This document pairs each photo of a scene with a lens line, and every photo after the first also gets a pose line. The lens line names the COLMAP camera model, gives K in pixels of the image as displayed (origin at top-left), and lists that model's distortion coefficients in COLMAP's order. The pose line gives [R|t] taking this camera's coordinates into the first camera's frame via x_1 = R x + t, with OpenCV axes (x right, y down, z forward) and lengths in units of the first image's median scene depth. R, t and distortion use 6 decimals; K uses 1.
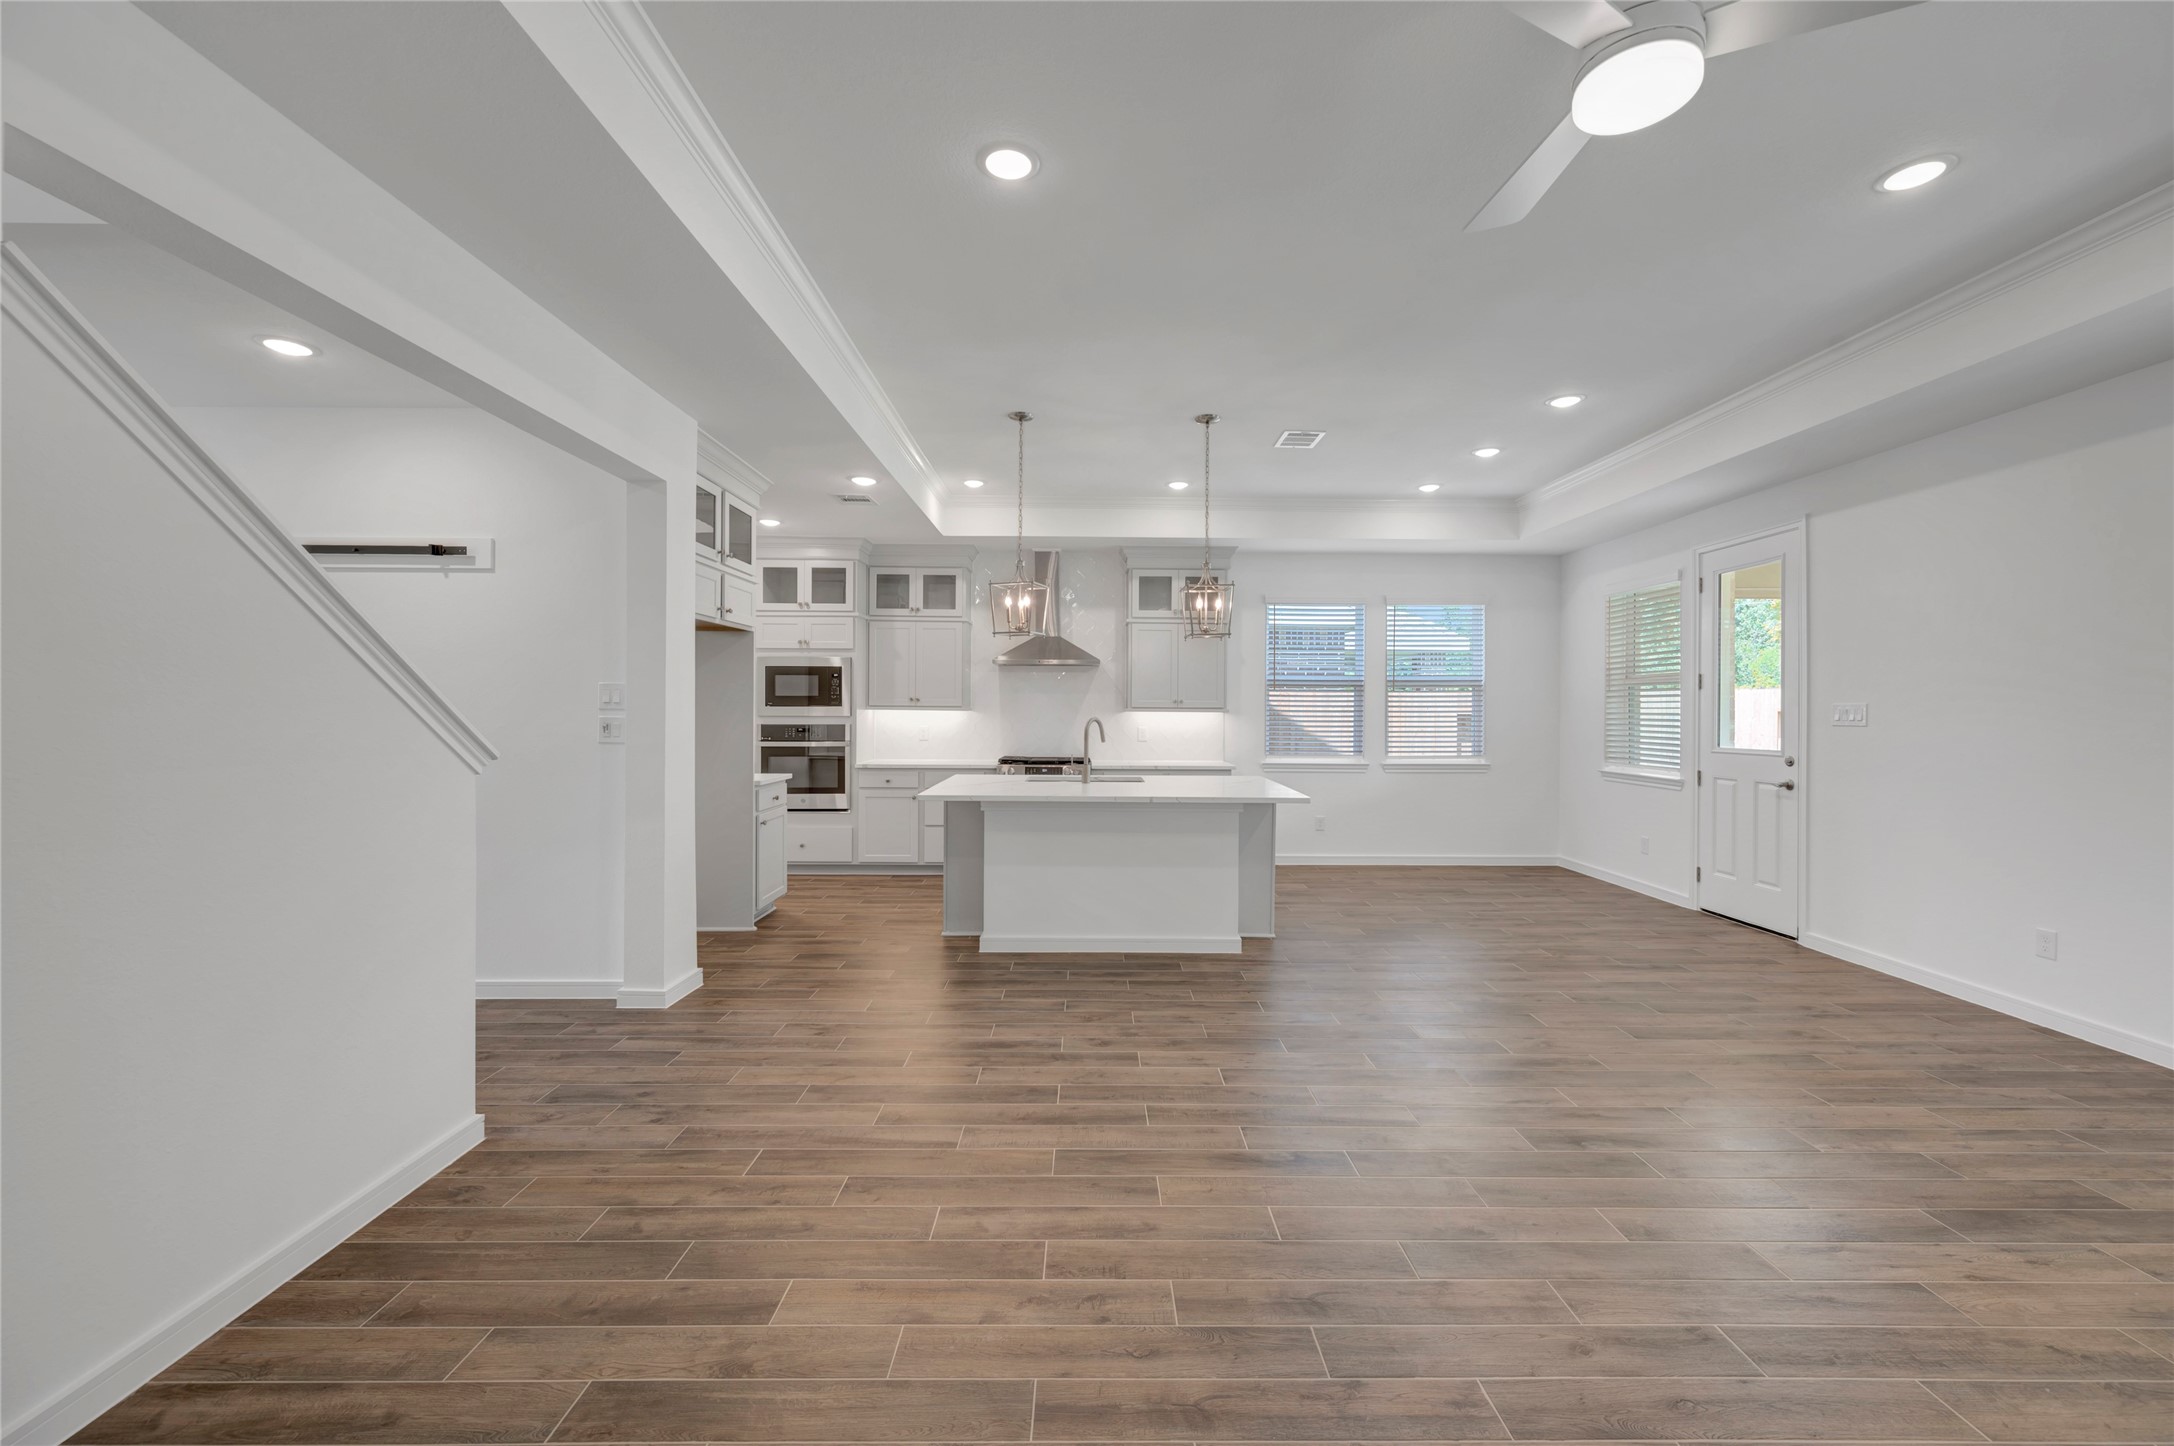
lens RADIAL K [[858.1, 0, 1094.4], [0, 858.1, 711.9], [0, 0, 1]] dist [0.000426, -0.000201]
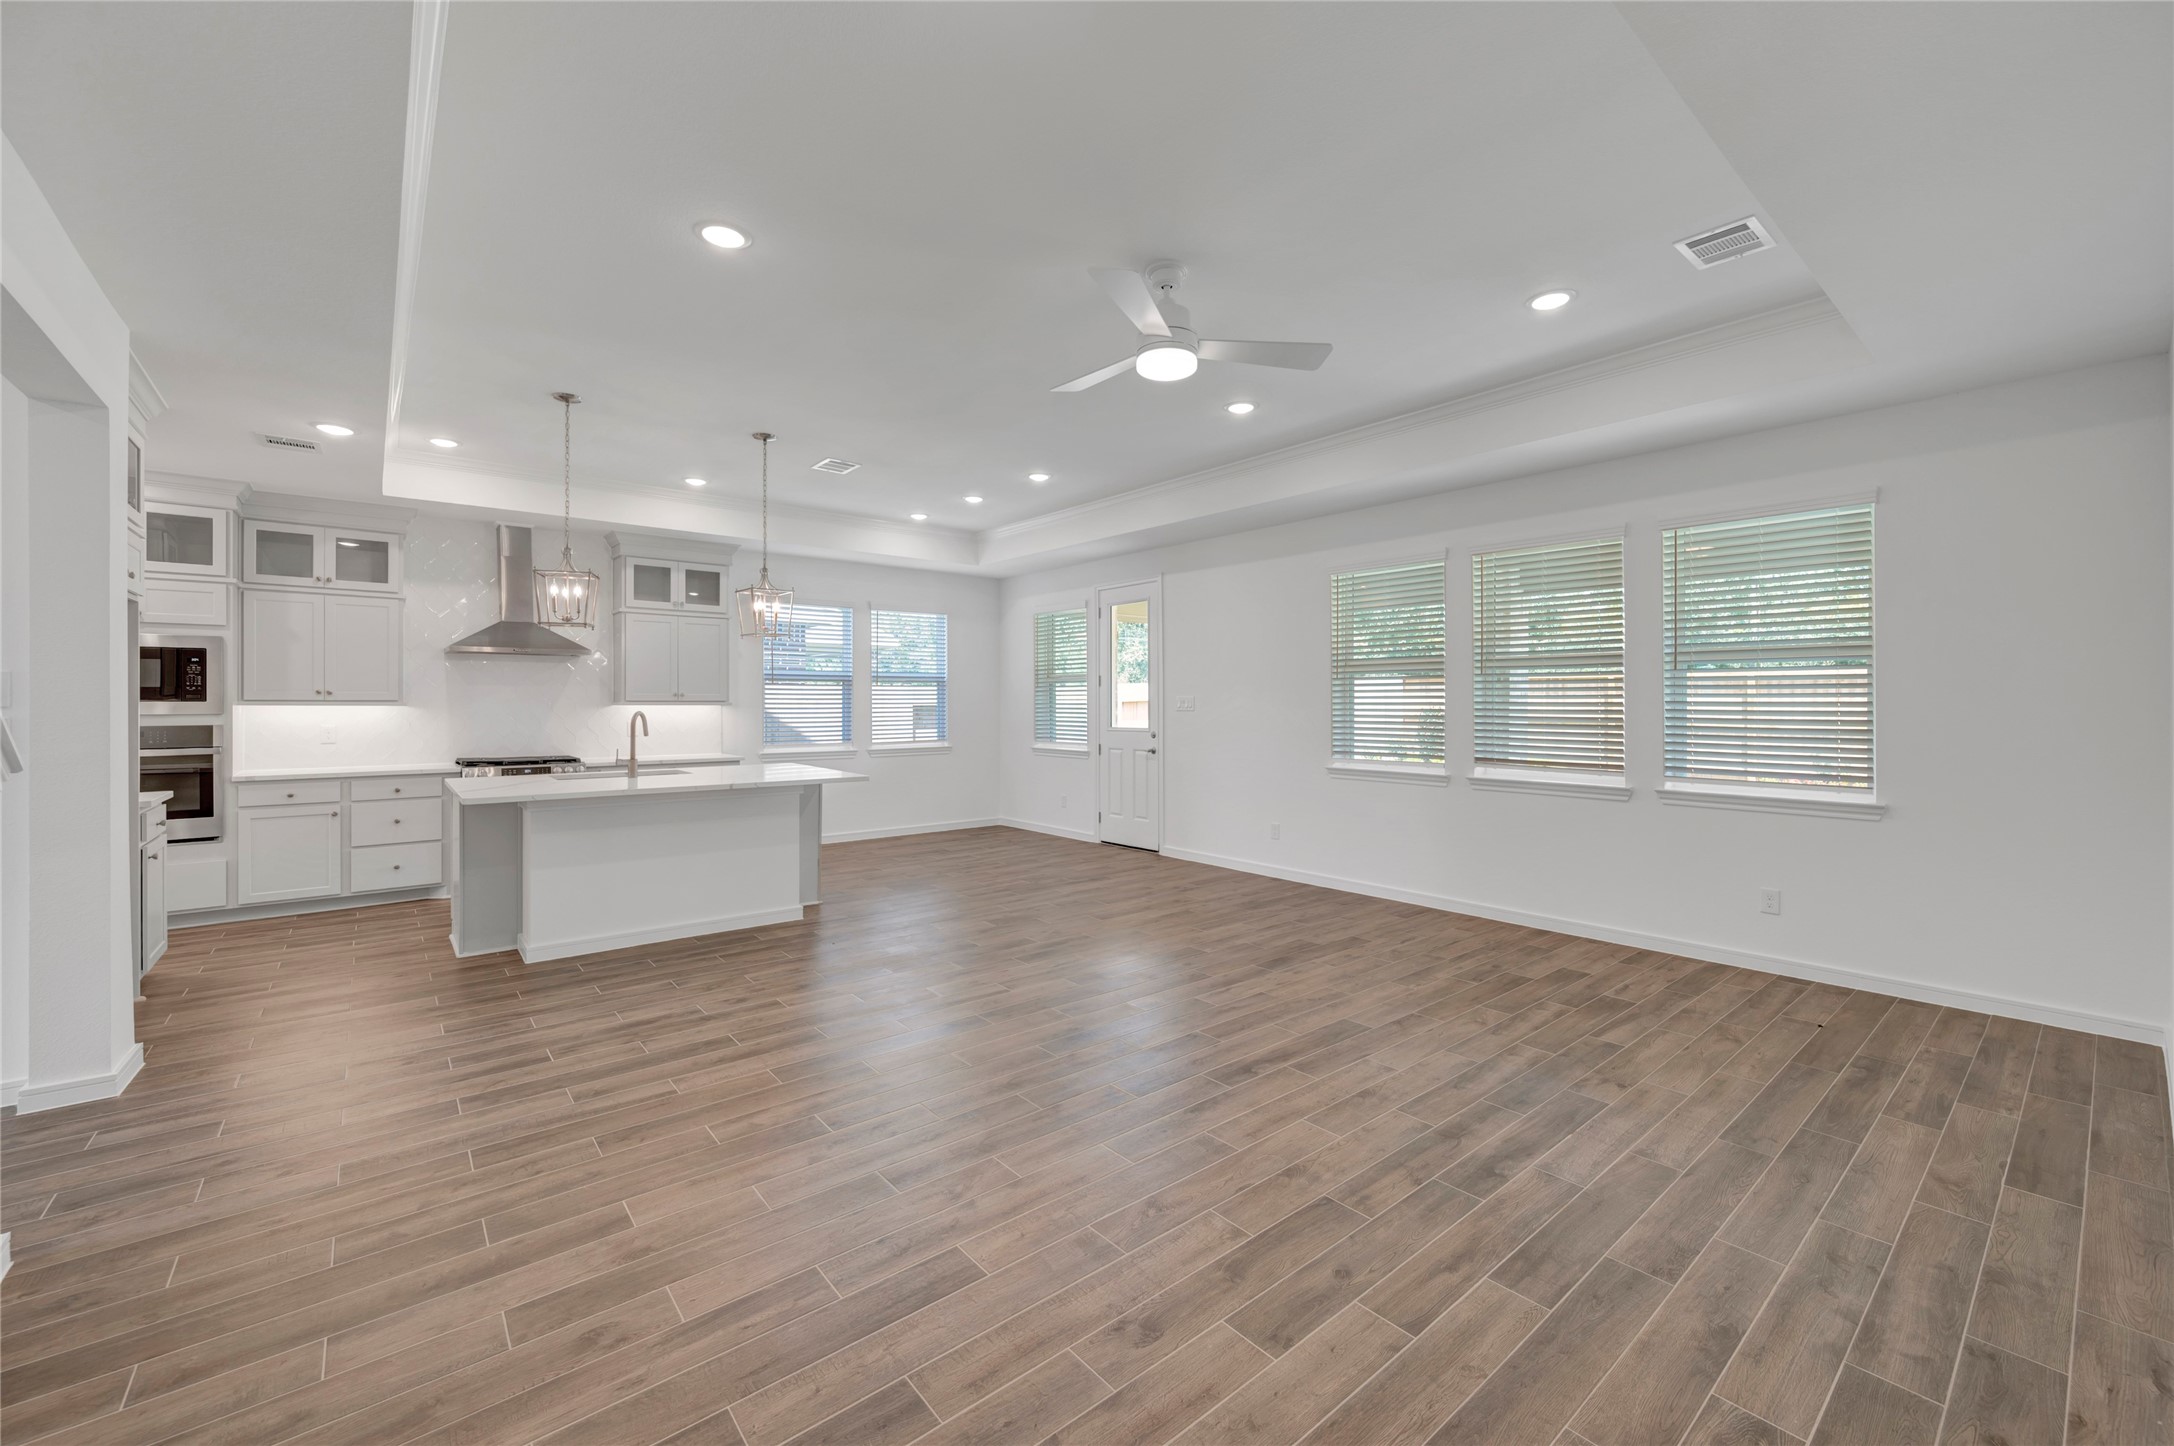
lens RADIAL K [[870.9, 0, 1102.5], [0, 870.9, 704.7], [0, 0, 1]] dist [-0.000003, 0.000094]
pose [[0.769503, -0.007420, 0.638601, -0.245539], [0.006874, 0.999971, 0.003336, -0.000981], [-0.638607, 0.001823, 0.769531, -0.126689]]
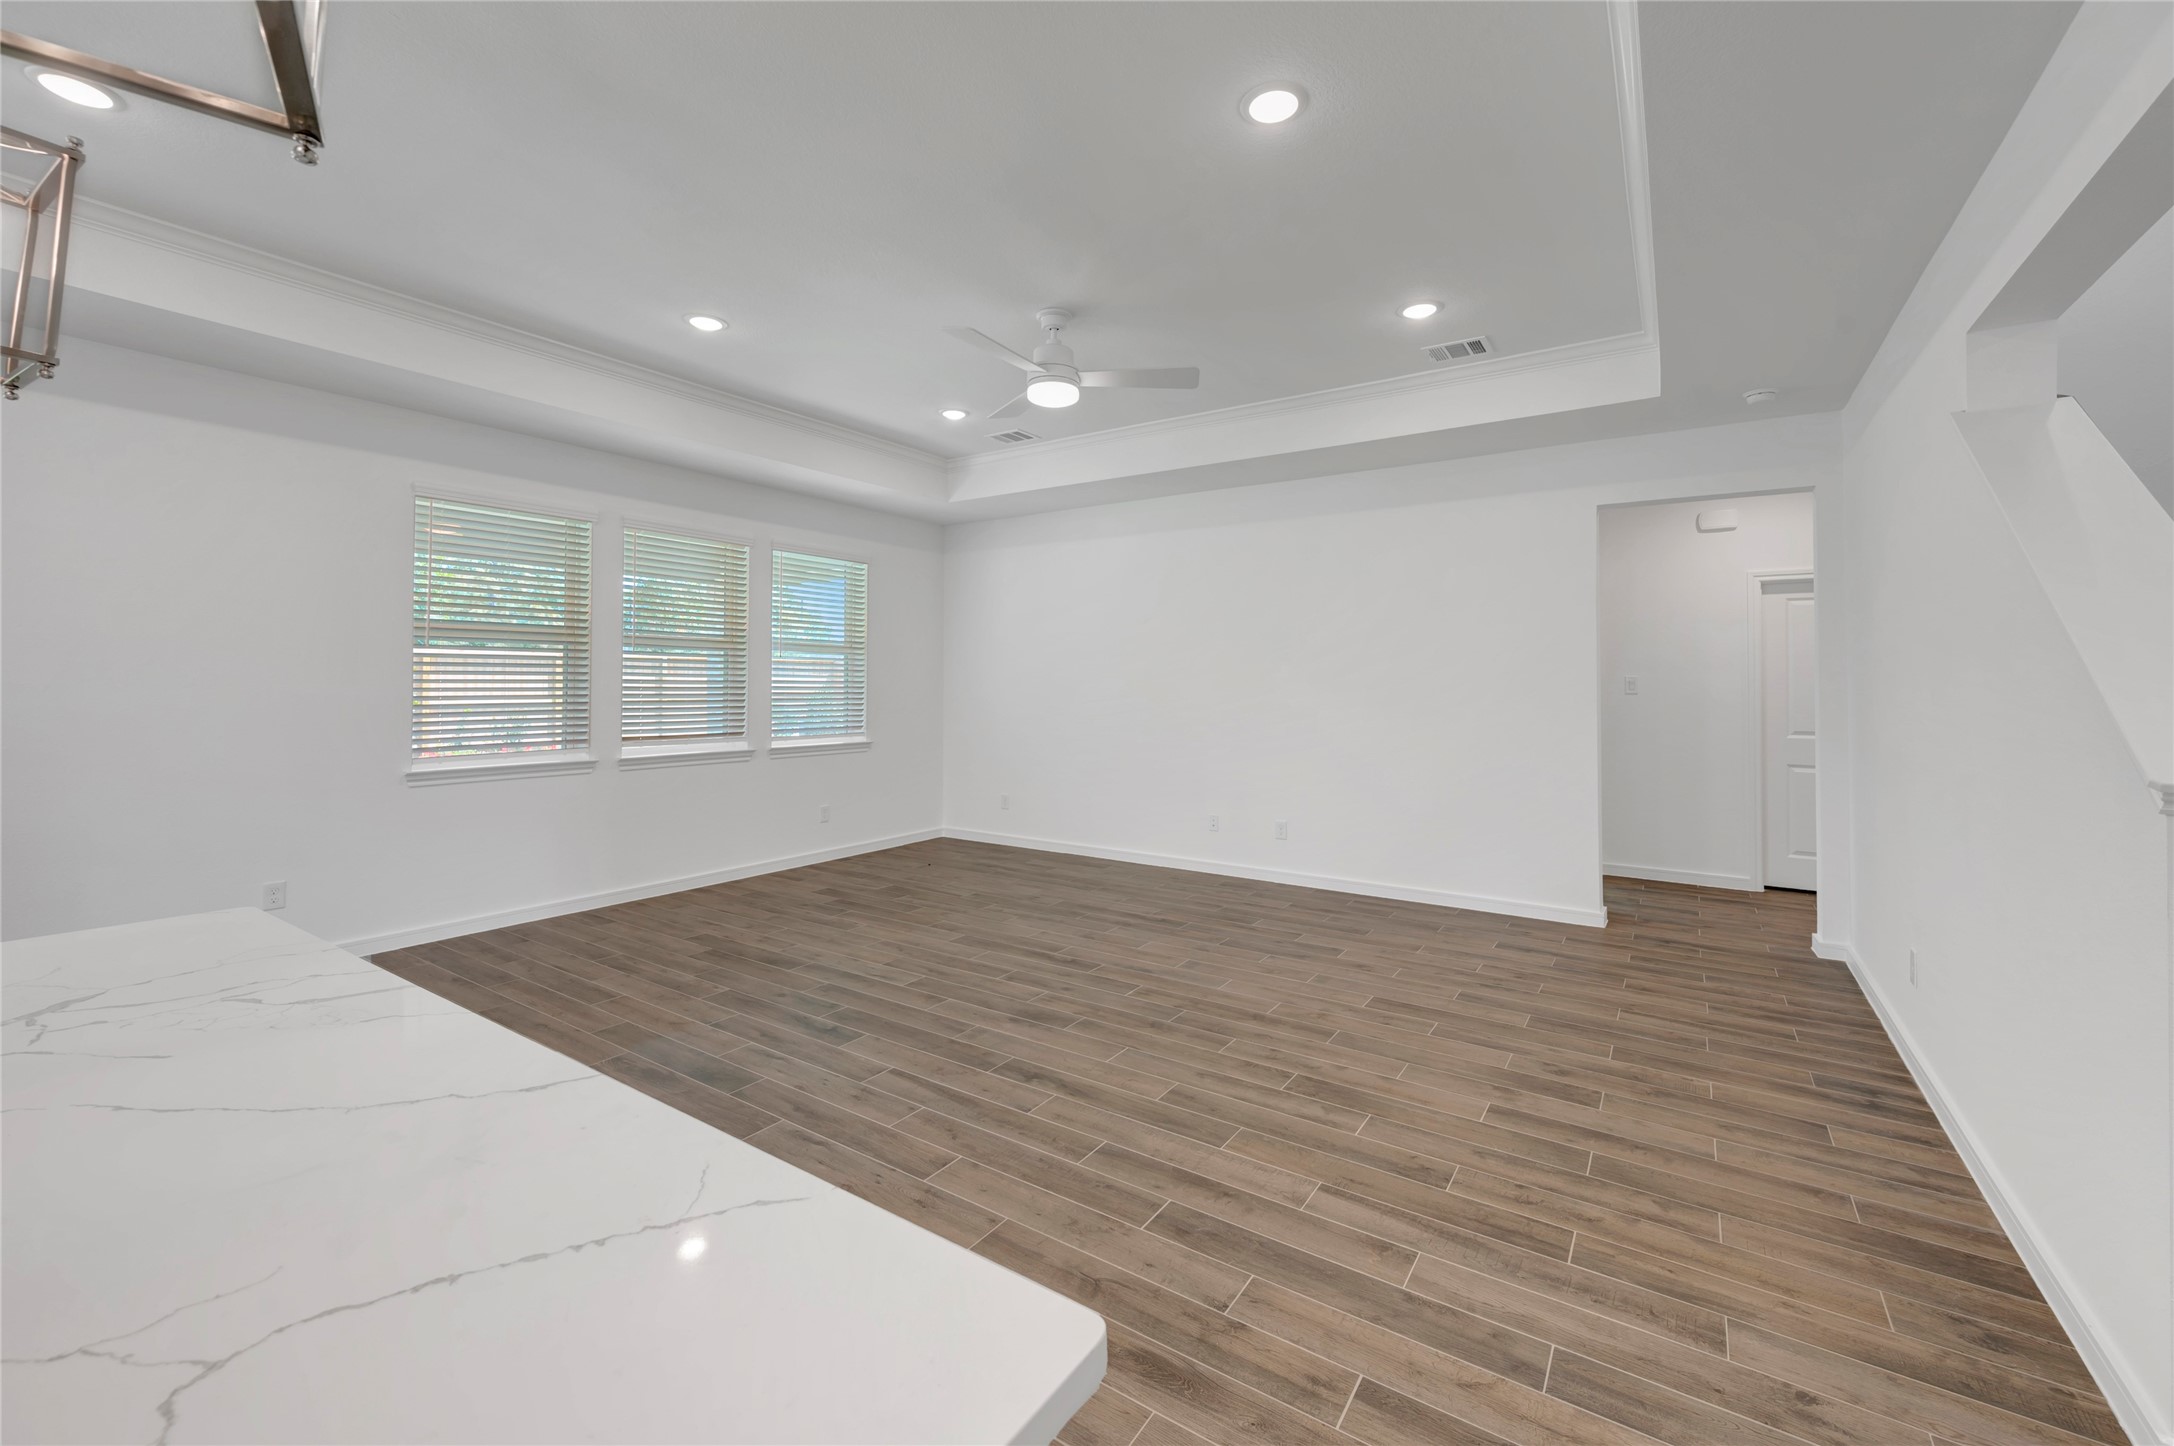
lens RADIAL K [[873.7, 0, 1096.8], [0, 873.7, 670.5], [0, 0, 1]] dist [0.001286, -0.000119]
pose [[-0.826804, -0.001772, 0.562488, -0.253276], [-0.007454, 0.999942, -0.007807, -0.005042], [-0.562441, -0.010648, -0.826769, 1.002912]]
